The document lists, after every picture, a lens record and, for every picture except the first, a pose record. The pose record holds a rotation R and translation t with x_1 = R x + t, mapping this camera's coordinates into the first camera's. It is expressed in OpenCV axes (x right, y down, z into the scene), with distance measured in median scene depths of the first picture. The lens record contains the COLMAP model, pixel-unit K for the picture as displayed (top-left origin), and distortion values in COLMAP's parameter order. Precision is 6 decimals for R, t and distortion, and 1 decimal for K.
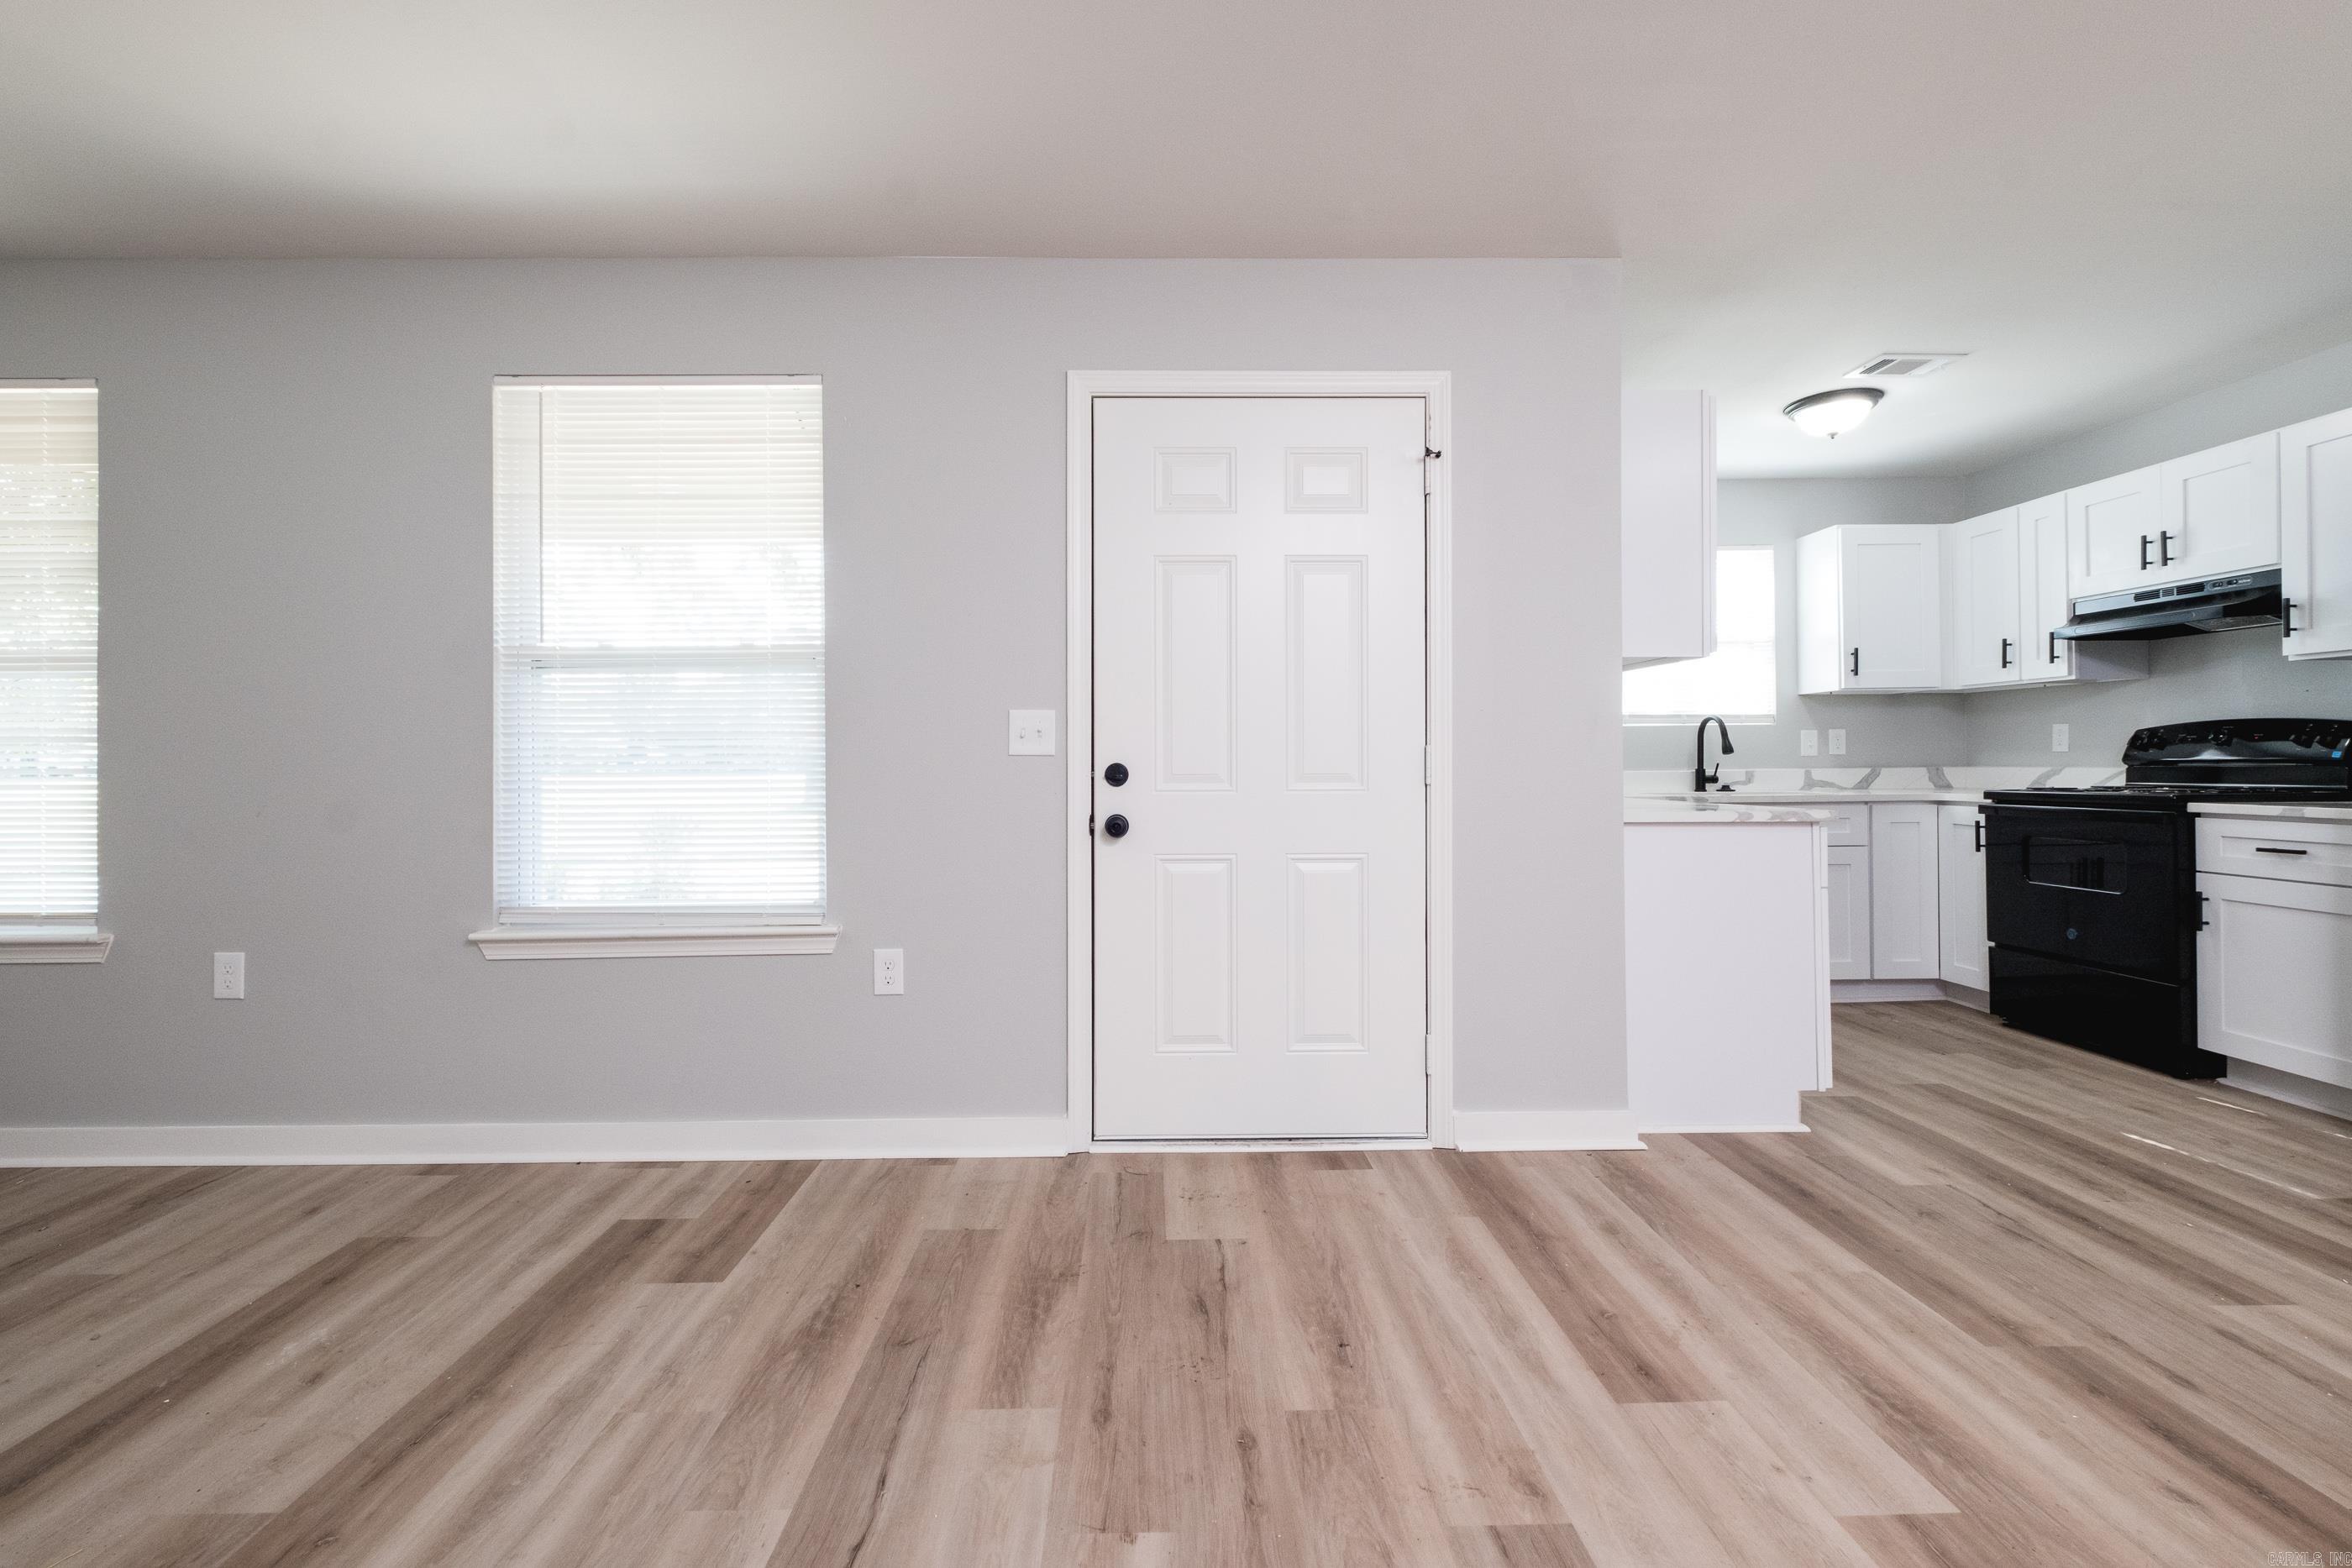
lens RADIAL K [[1020.5, 0, 1164.7], [0, 1020.5, 750.8], [0, 0, 1]] dist [0.000496, -0.000623]
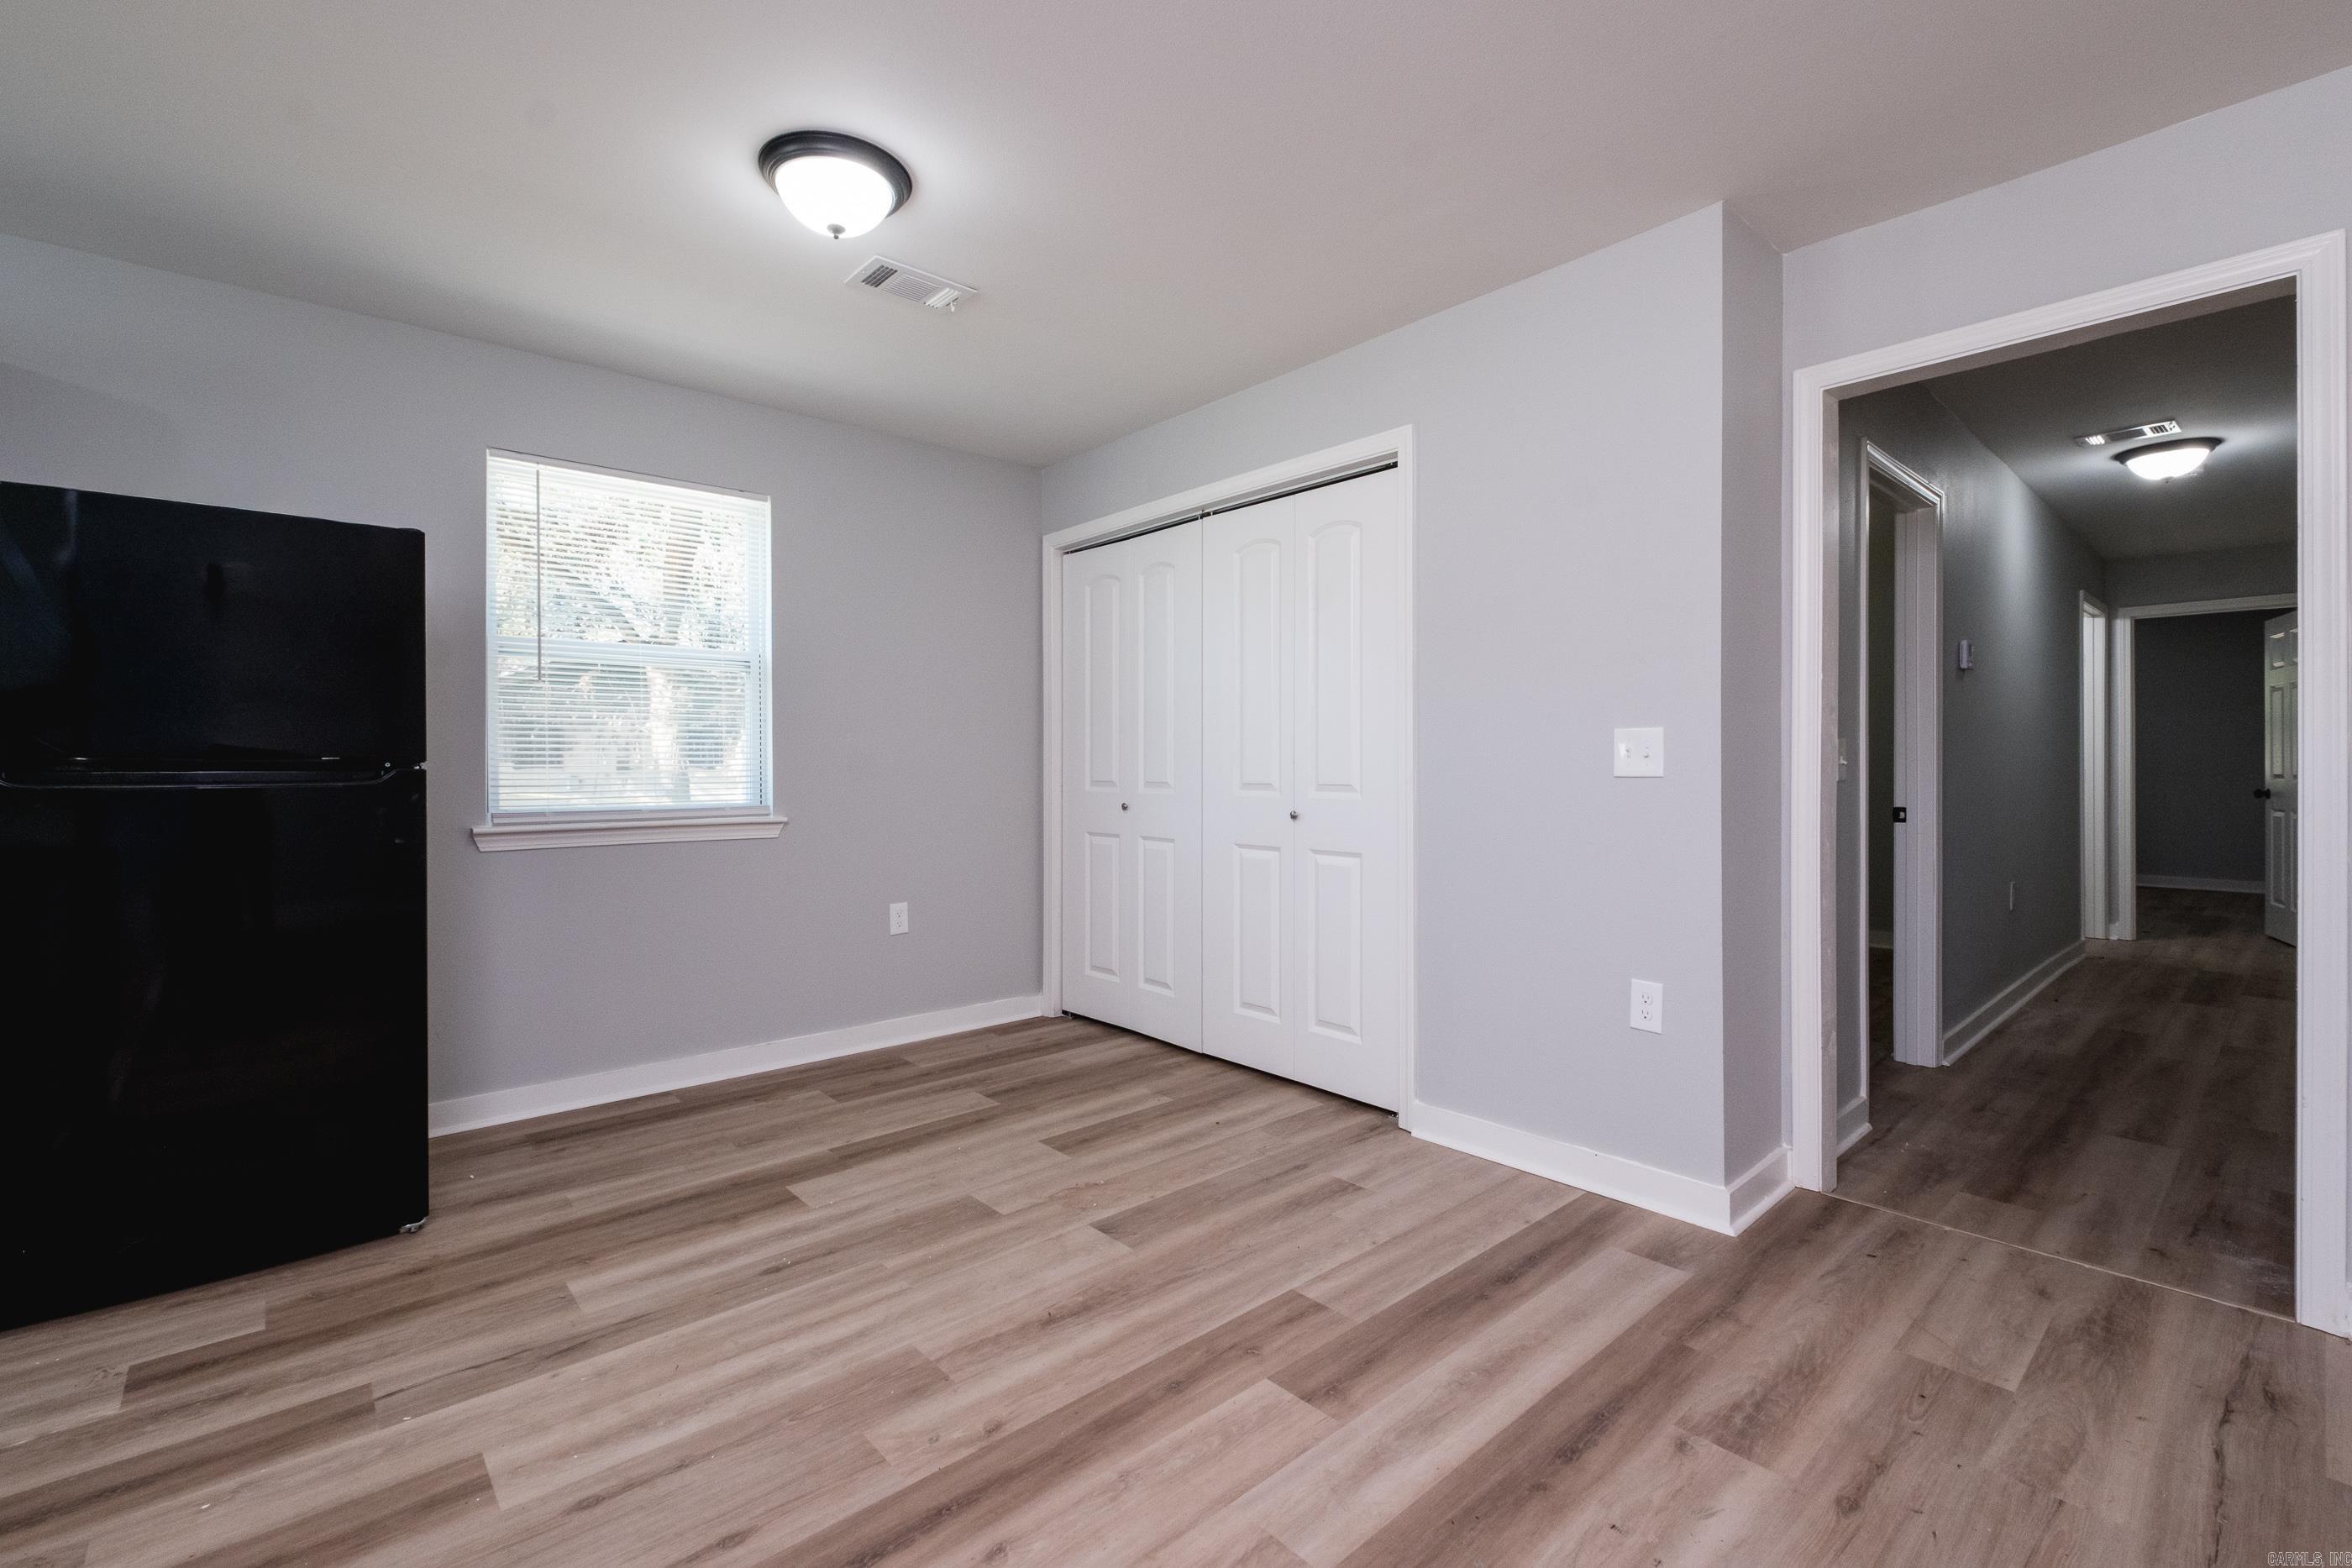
lens RADIAL K [[1017.3, 0, 1174.4], [0, 1017.3, 772.2], [0, 0, 1]] dist [0.003323, -0.003375]
pose [[-0.651797, 0.003192, 0.758387, 0.074758], [0.000662, 0.999993, -0.003640, -0.013677], [-0.758393, -0.001870, -0.651795, 0.864323]]
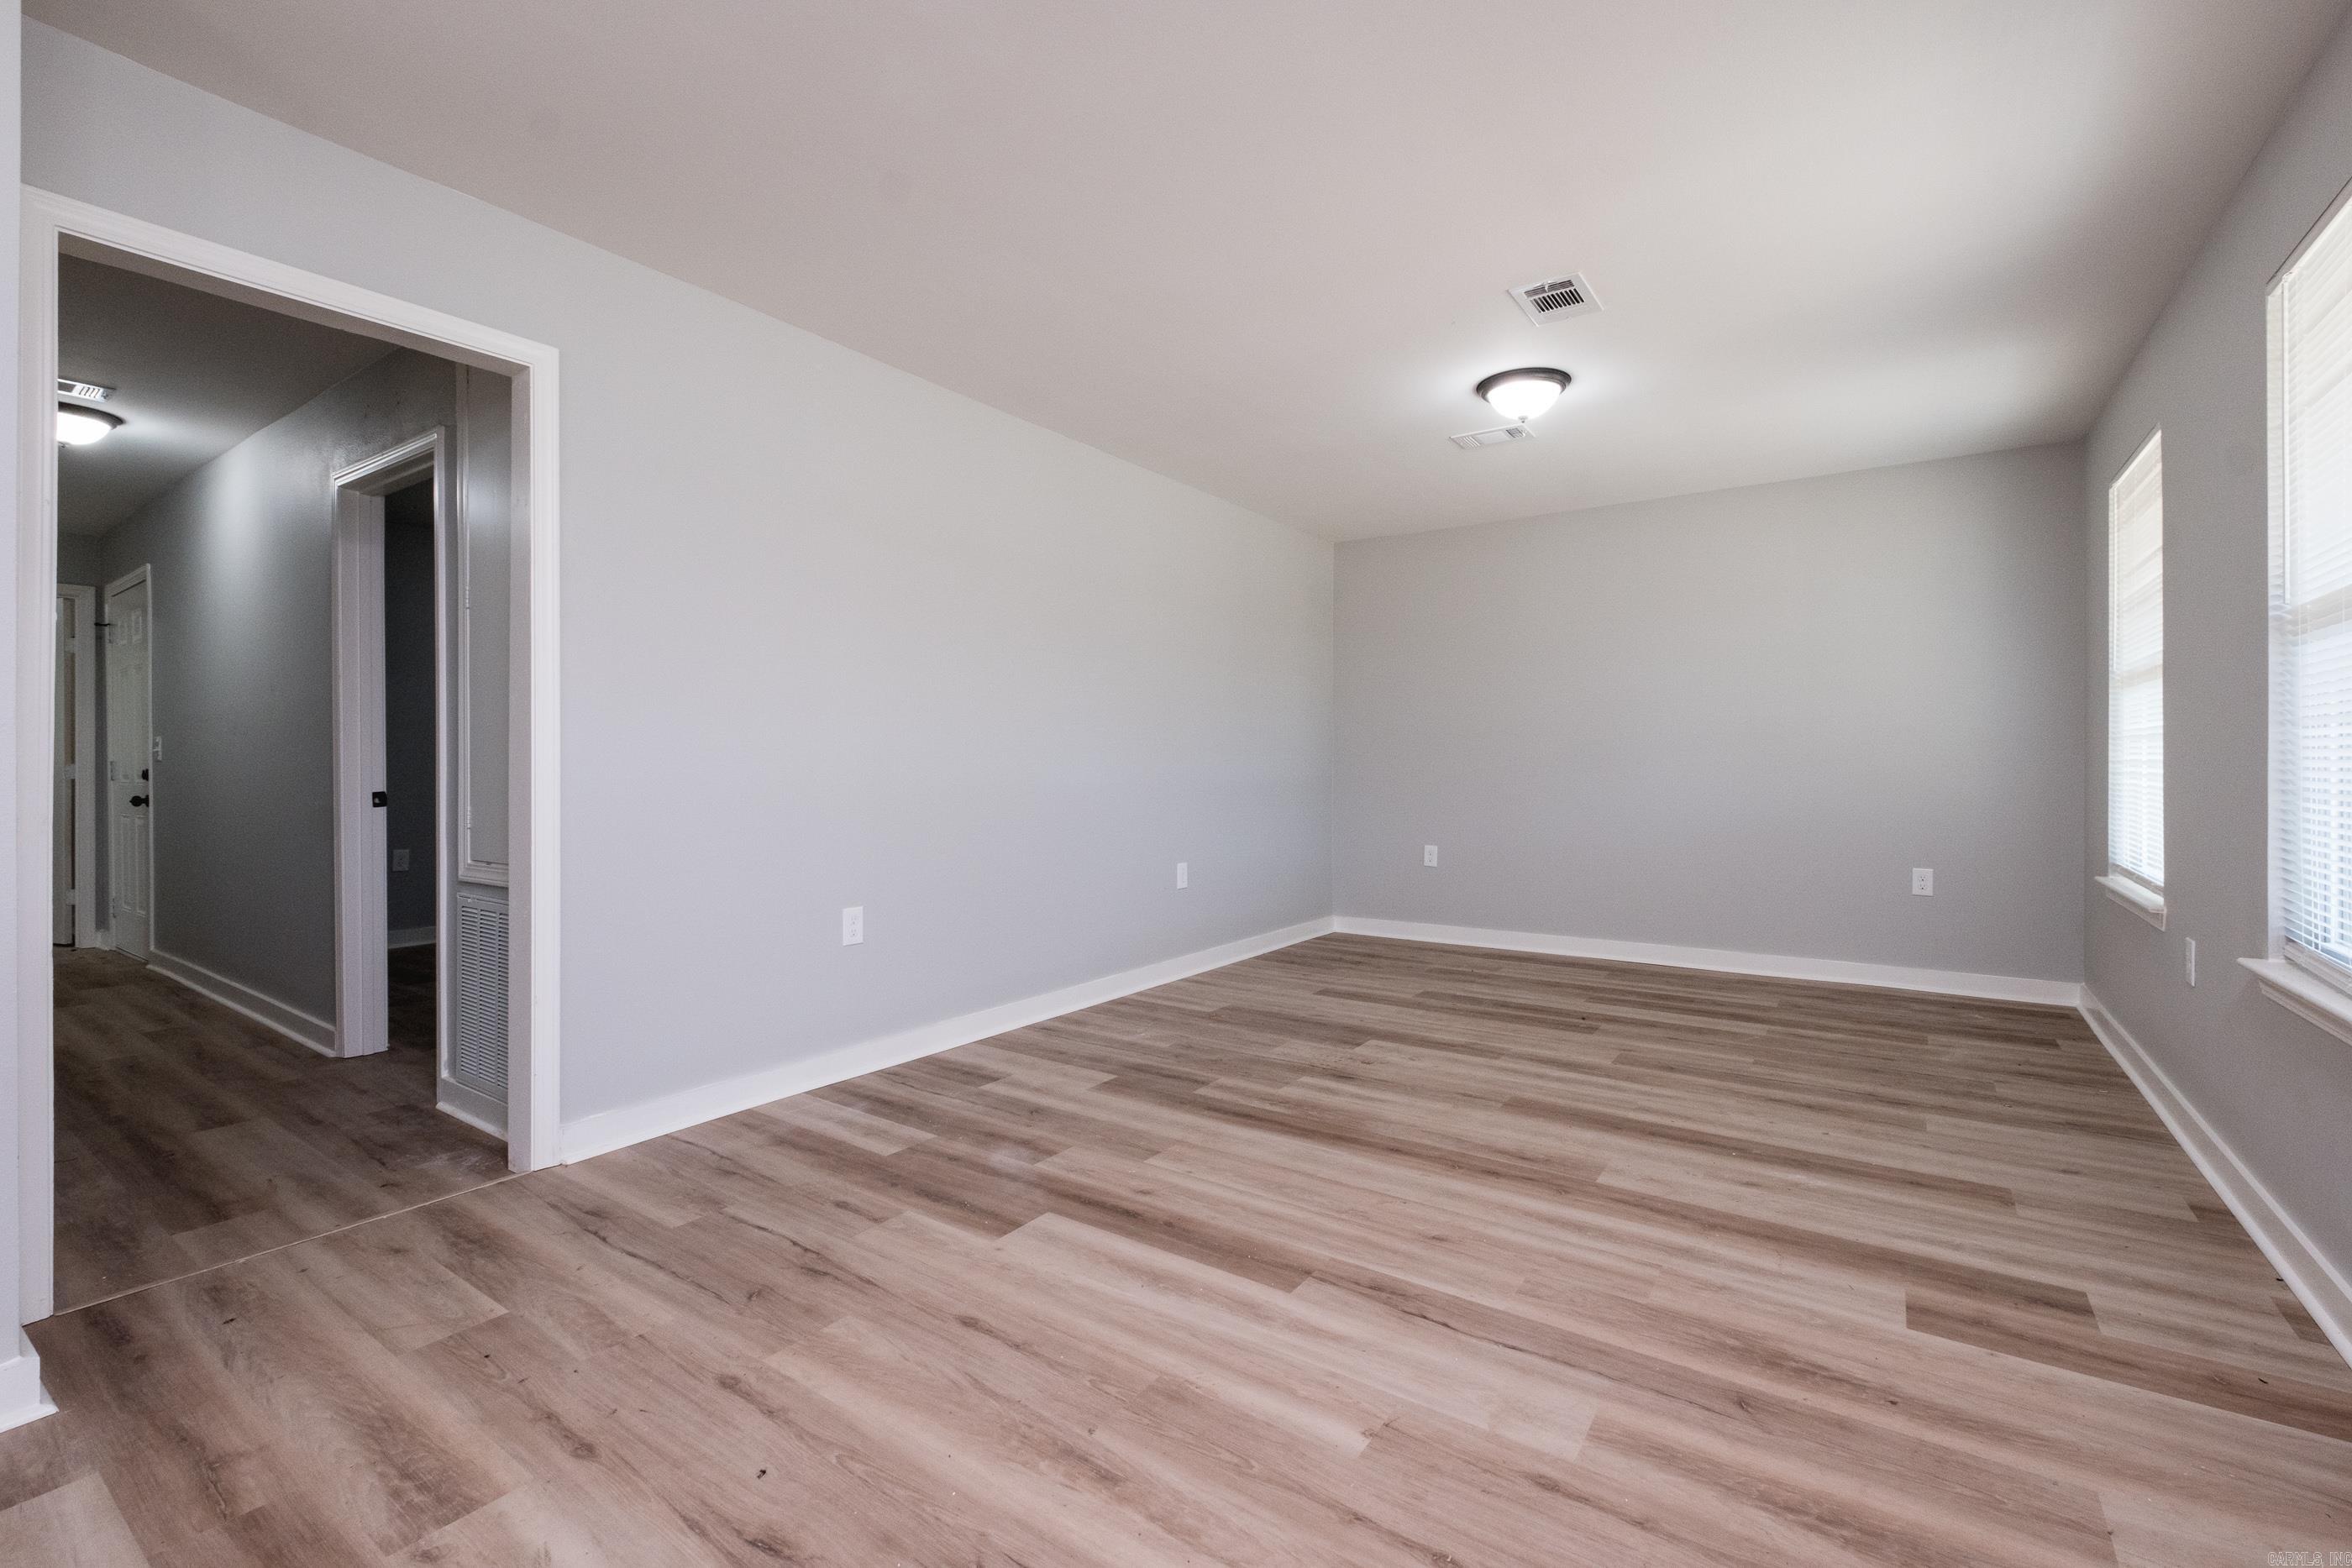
lens RADIAL K [[1015.4, 0, 1187.1], [0, 1015.4, 768.9], [0, 0, 1]] dist [0.004000, -0.003674]
pose [[-0.578151, 0.012219, -0.815838, 0.555671], [0.011243, 0.999912, 0.007008, 0.004872], [0.815852, -0.005121, -0.578238, 0.824424]]
